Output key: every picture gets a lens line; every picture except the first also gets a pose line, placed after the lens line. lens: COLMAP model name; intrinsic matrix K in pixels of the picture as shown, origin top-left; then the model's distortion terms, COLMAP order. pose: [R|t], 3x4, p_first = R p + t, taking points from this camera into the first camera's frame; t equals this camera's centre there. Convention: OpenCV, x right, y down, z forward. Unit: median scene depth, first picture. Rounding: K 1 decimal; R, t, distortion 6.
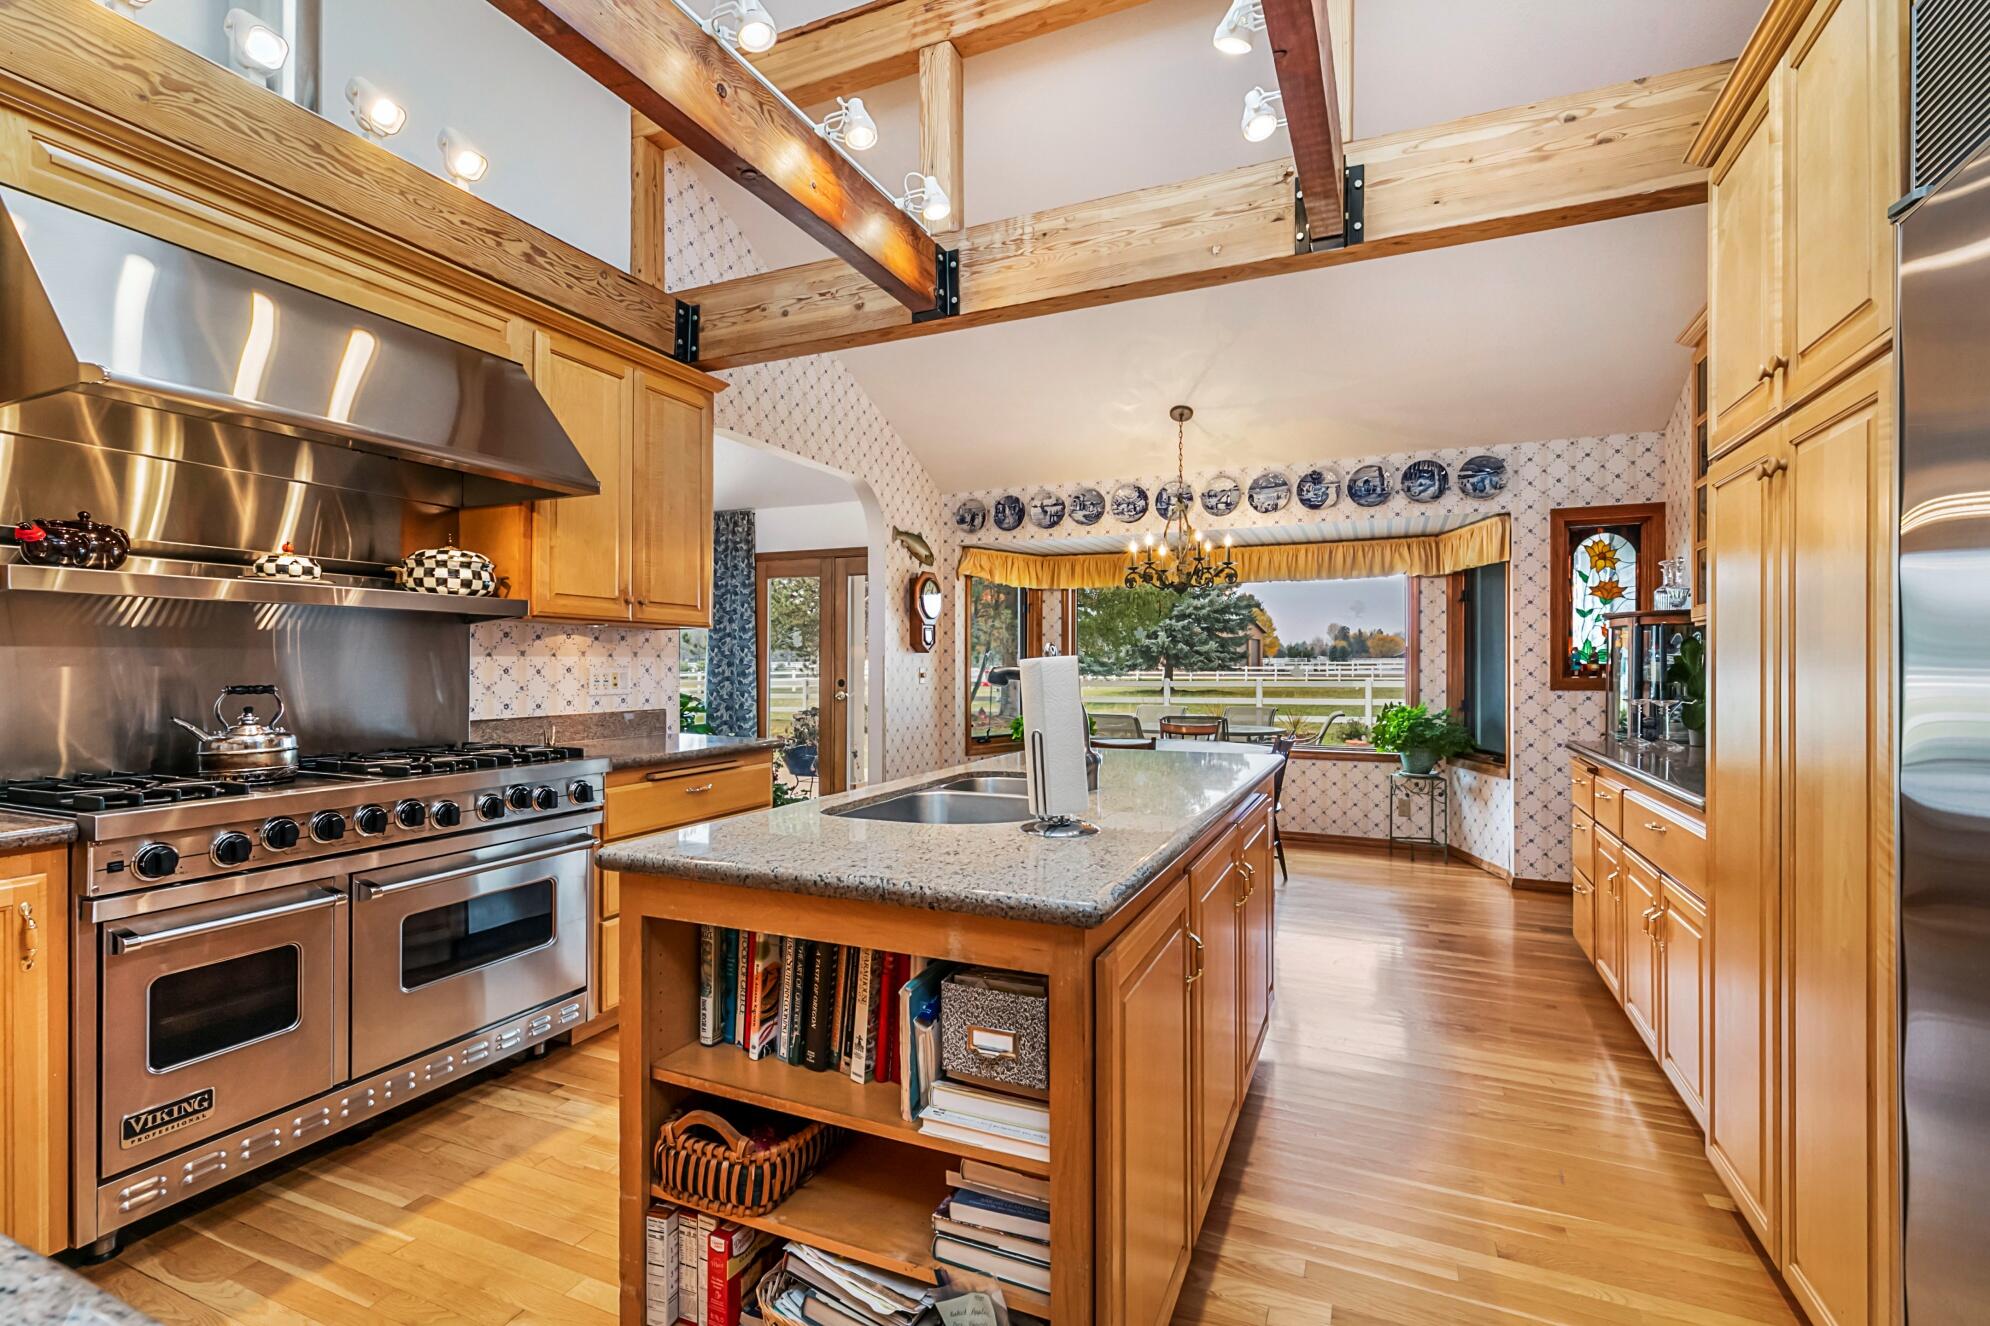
lens RADIAL K [[905.2, 0, 983.2], [0, 905.2, 650.3], [0, 0, 1]] dist [0.001999, 0.001041]
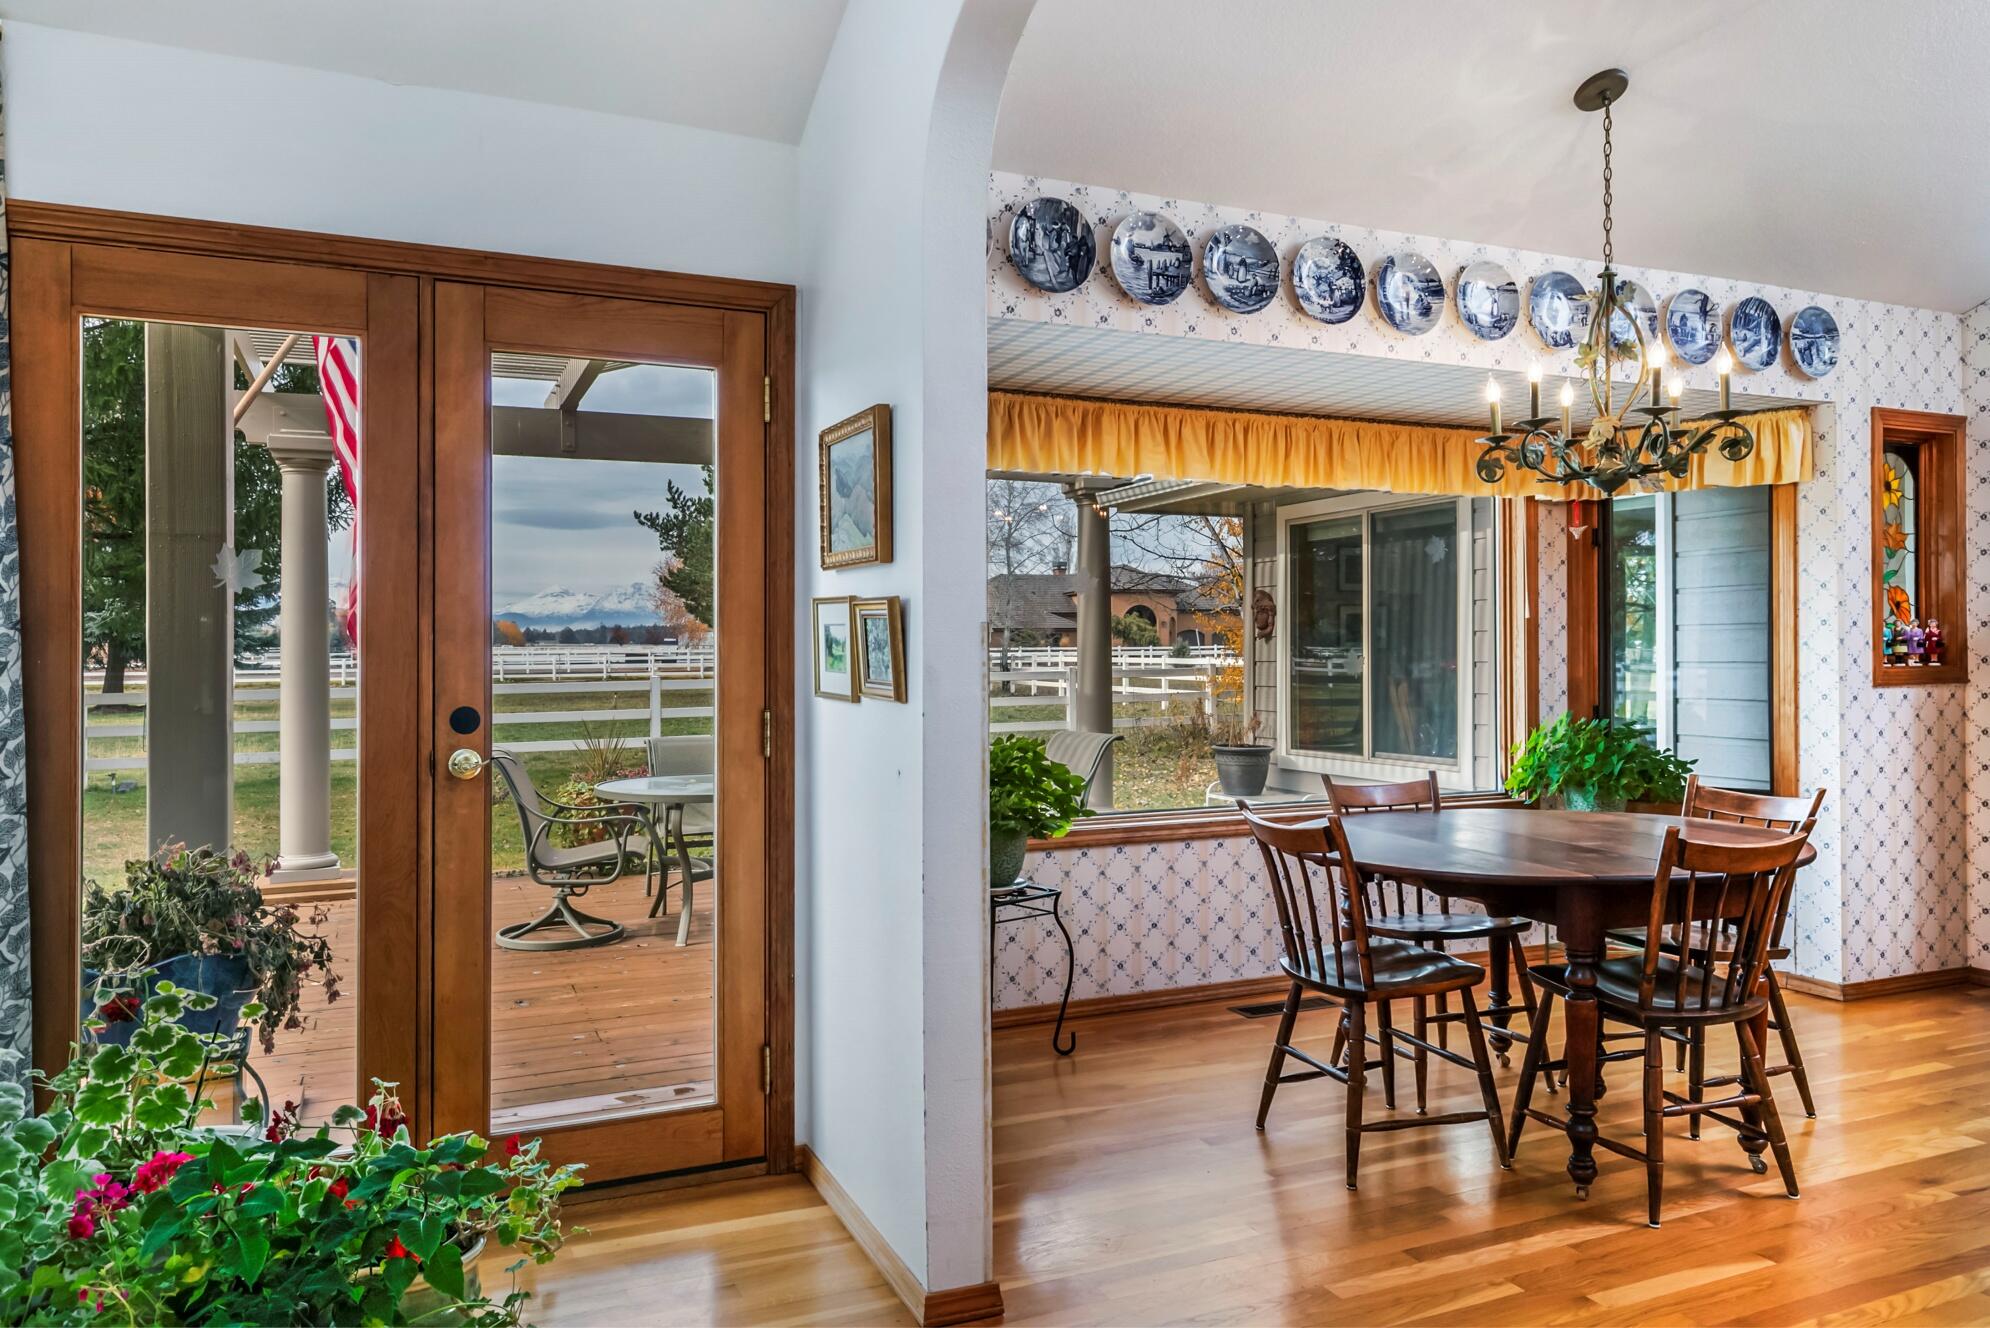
lens RADIAL K [[1325.8, 0, 993.7], [0, 1325.8, 661.3], [0, 0, 1]] dist [0.009107, 0.001000]
pose [[0.667782, -0.009089, 0.744301, -0.403323], [-0.005552, 0.999837, 0.017190, 0.010300], [-0.744336, -0.015612, 0.667623, 0.665242]]
